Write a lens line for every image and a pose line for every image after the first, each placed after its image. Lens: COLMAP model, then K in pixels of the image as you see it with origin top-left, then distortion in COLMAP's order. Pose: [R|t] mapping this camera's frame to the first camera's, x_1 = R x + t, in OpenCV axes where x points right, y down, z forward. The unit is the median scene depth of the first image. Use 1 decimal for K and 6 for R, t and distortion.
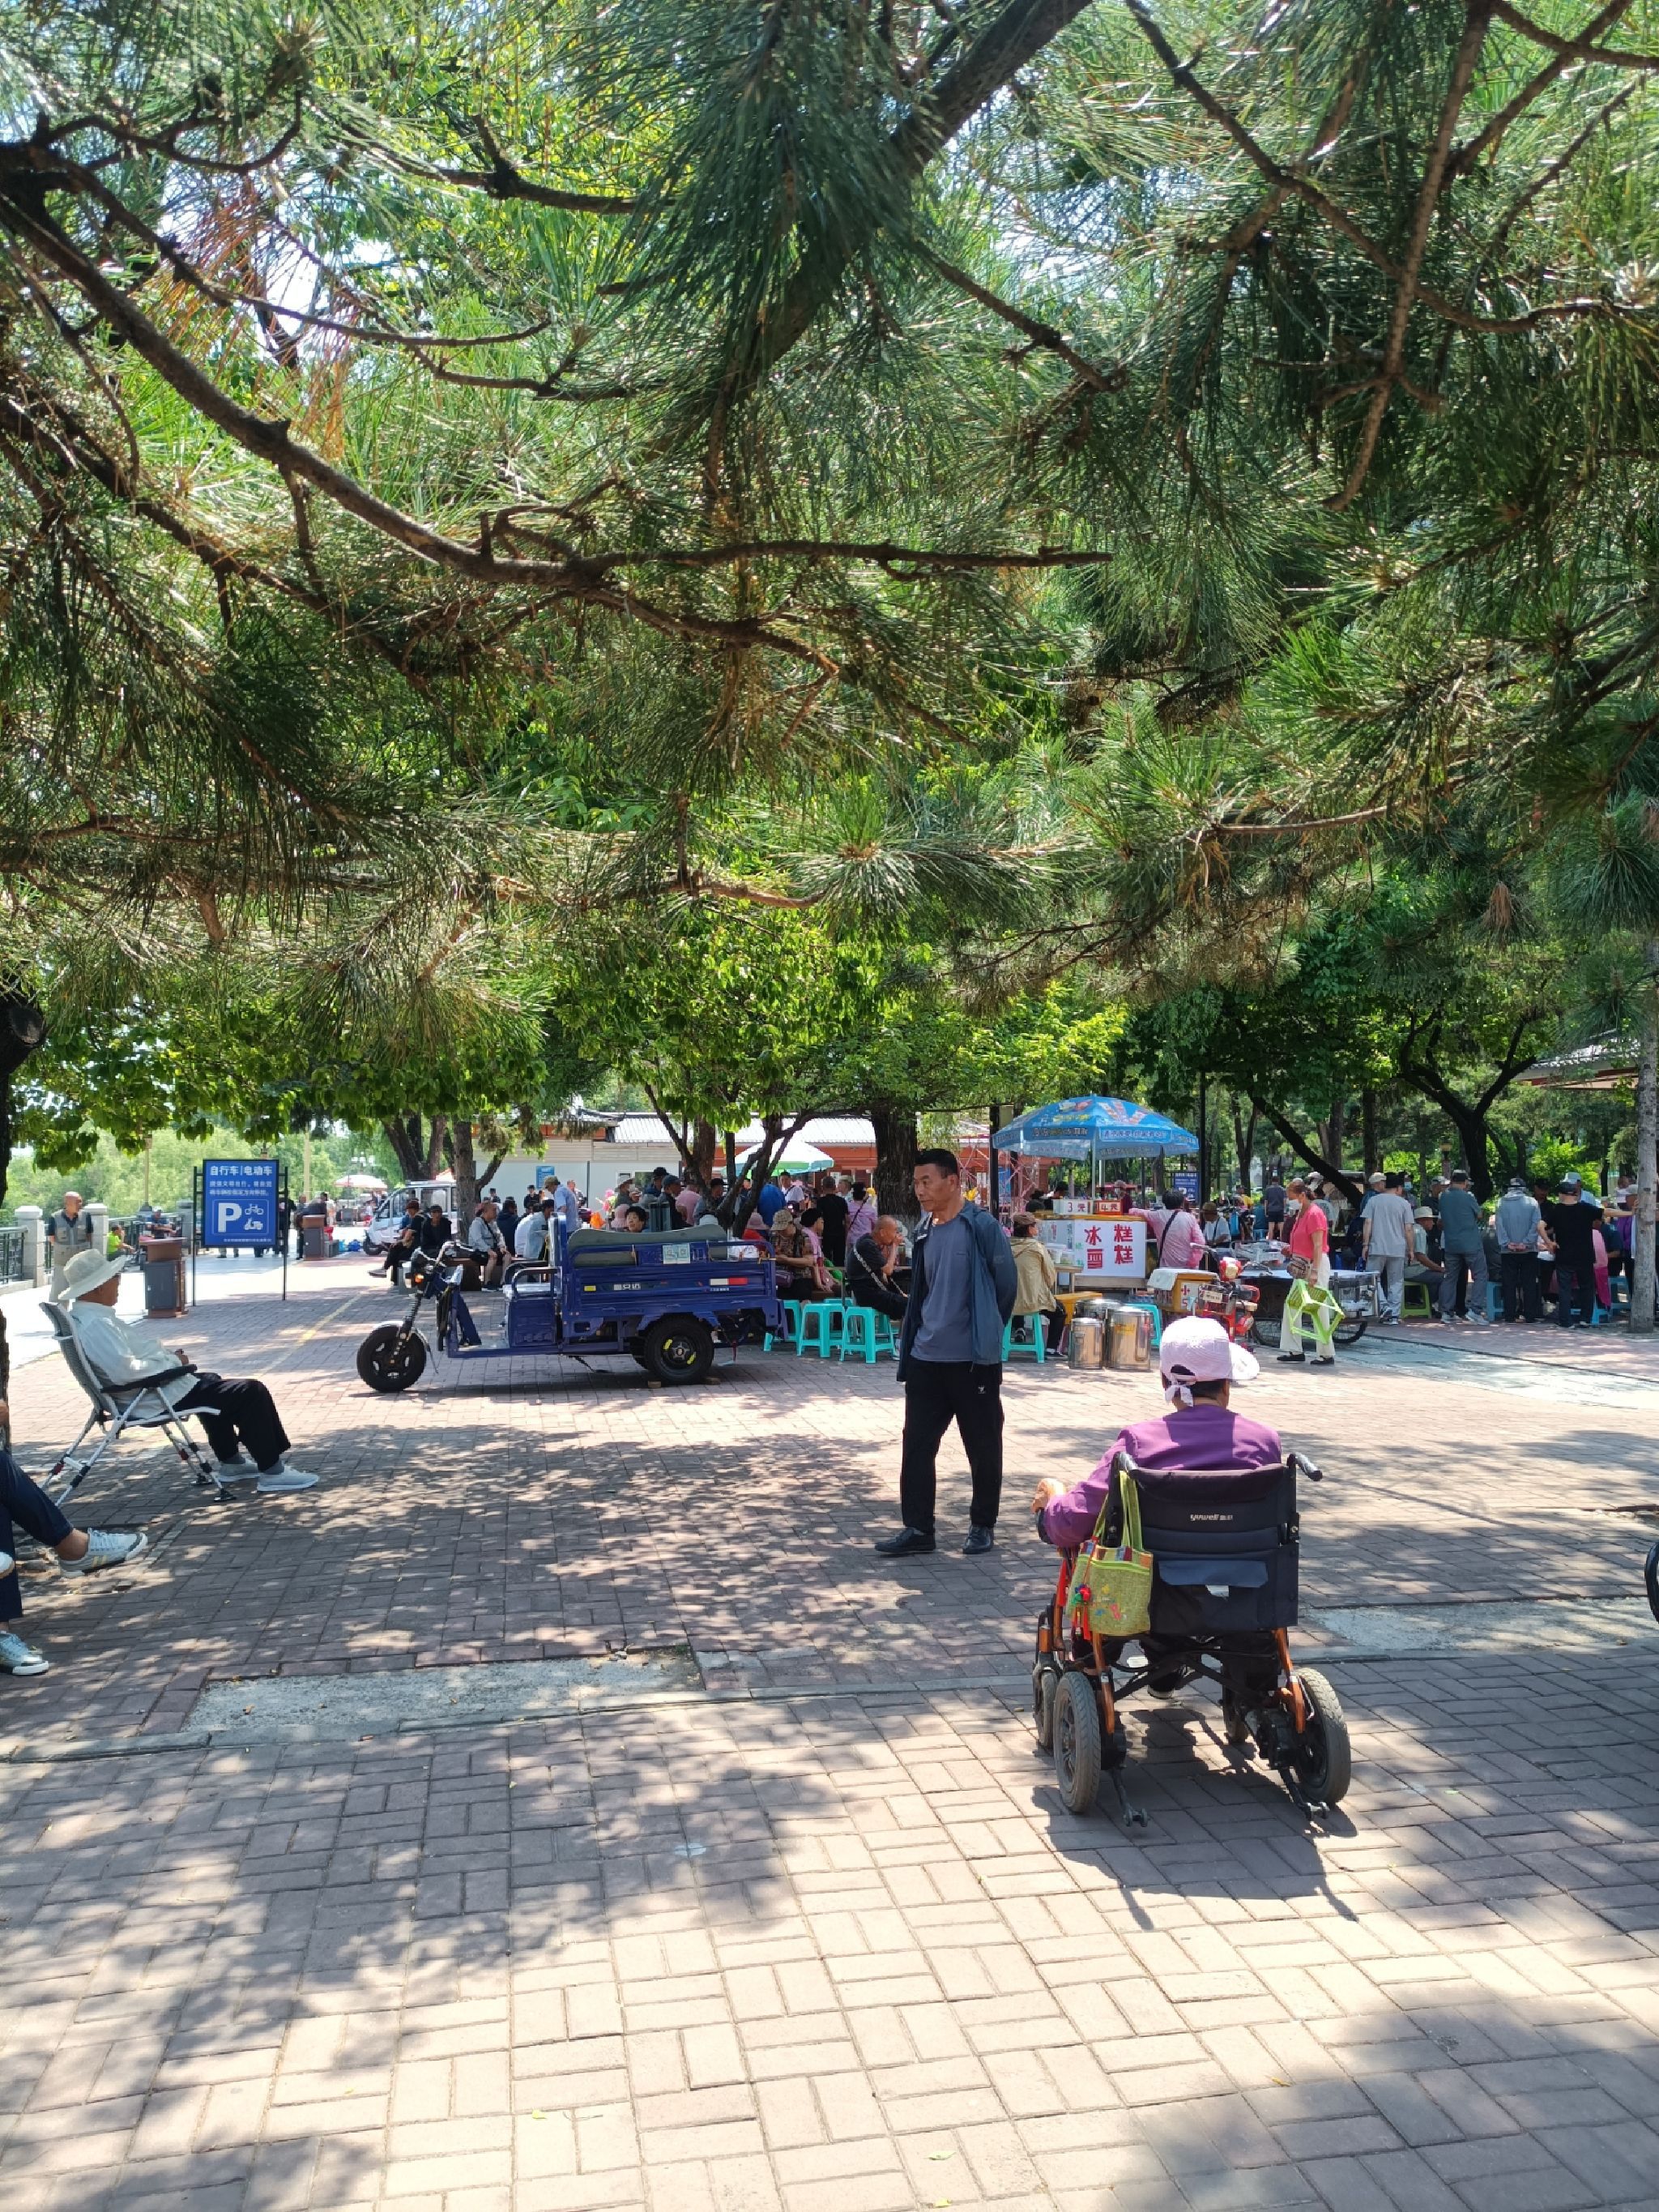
lens RADIAL K [[1557.5, 0, 829.3], [0, 1557.5, 1107.8], [0, 0, 1]] dist [-0.006980, 0.000051]
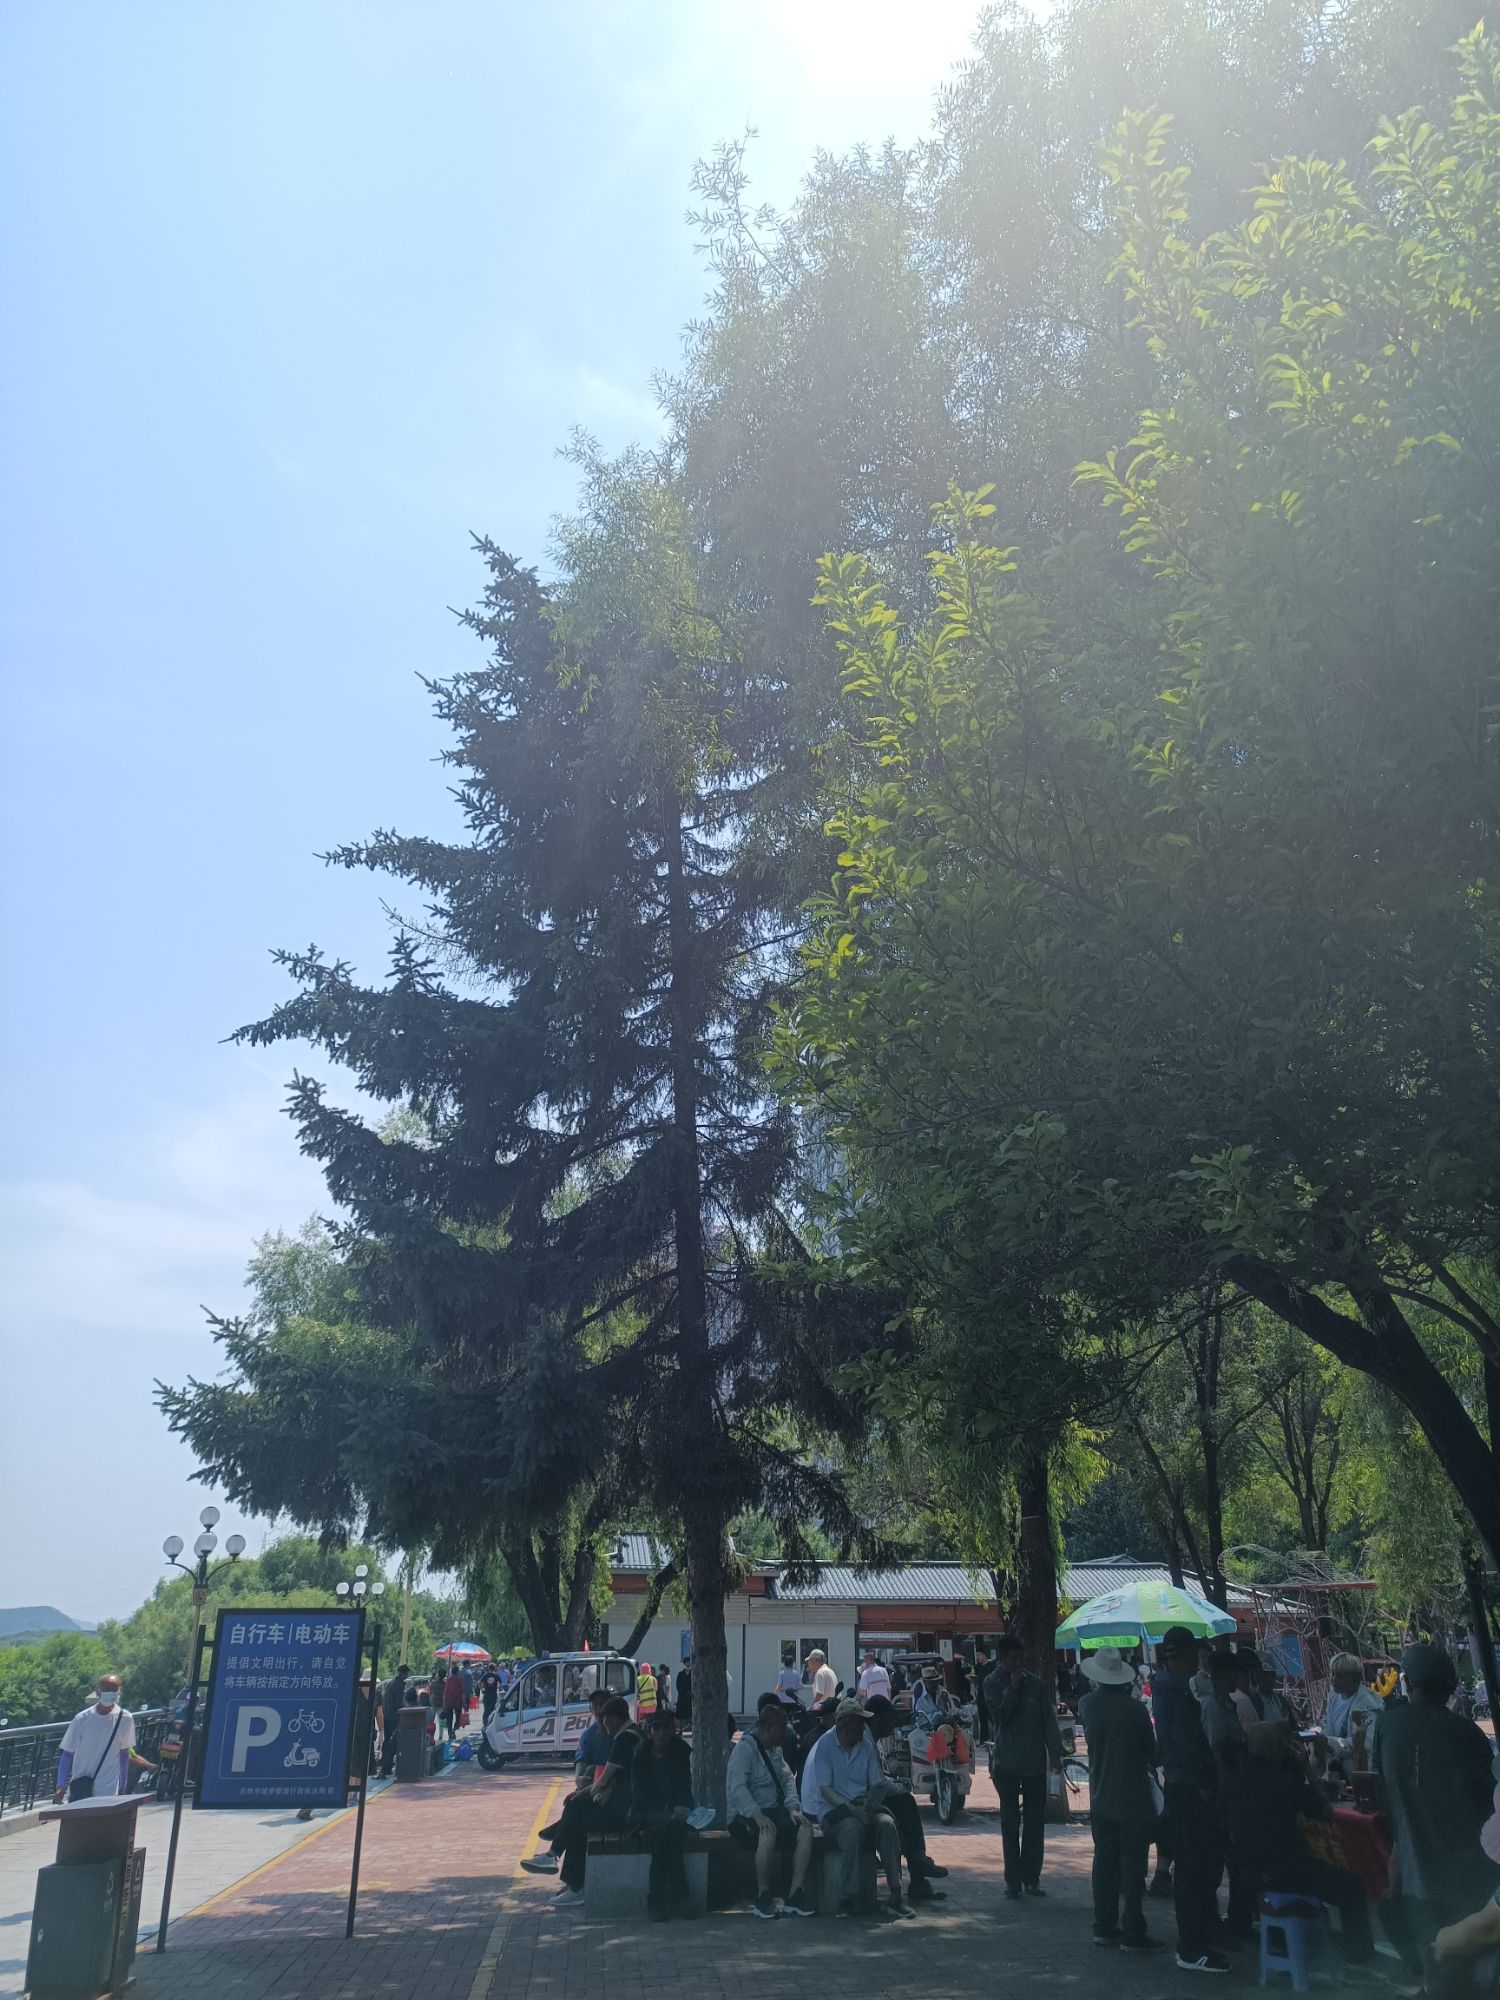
lens RADIAL K [[1408.4, 0, 751.7], [0, 1408.4, 999.8], [0, 0, 1]] dist [-0.006980, 0.000051]
pose [[0.994916, -0.043585, -0.090790, -0.180377], [0.006243, 0.926459, -0.376344, 0.022387], [0.100516, 0.373864, 0.922021, 0.521707]]
